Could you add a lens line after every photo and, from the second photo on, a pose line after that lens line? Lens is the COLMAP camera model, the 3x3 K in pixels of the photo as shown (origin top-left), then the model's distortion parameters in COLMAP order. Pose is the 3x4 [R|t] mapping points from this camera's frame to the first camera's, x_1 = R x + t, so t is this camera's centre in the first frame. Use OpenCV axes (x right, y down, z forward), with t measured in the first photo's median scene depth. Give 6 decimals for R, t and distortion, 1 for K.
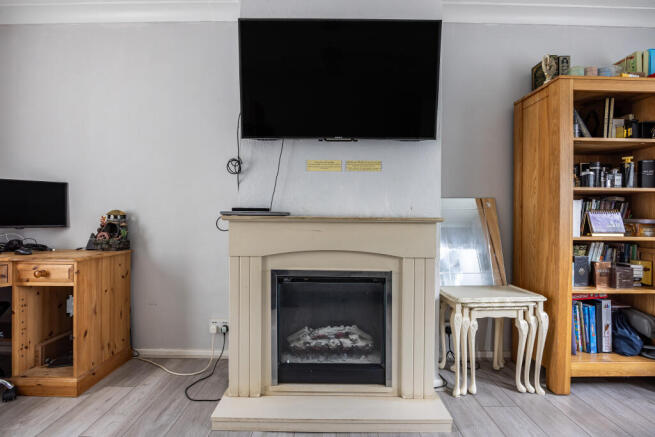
lens RADIAL K [[294.6, 0, 327.9], [0, 294.6, 218.0], [0, 0, 1]] dist [-0.013416, 0.000219]
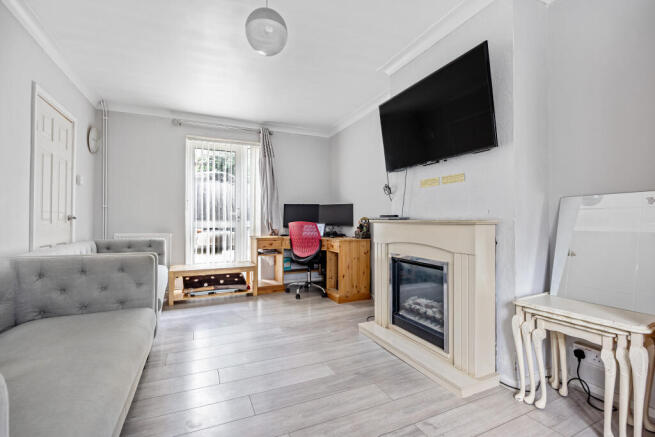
lens RADIAL K [[294.6, 0, 327.6], [0, 294.6, 219.6], [0, 0, 1]] dist [-0.013416, 0.000219]
pose [[0.418663, -0.010478, -0.908081, 1.077129], [0.002190, 0.999942, -0.010528, 0.007557], [0.908139, 0.002419, 0.418662, -0.003182]]
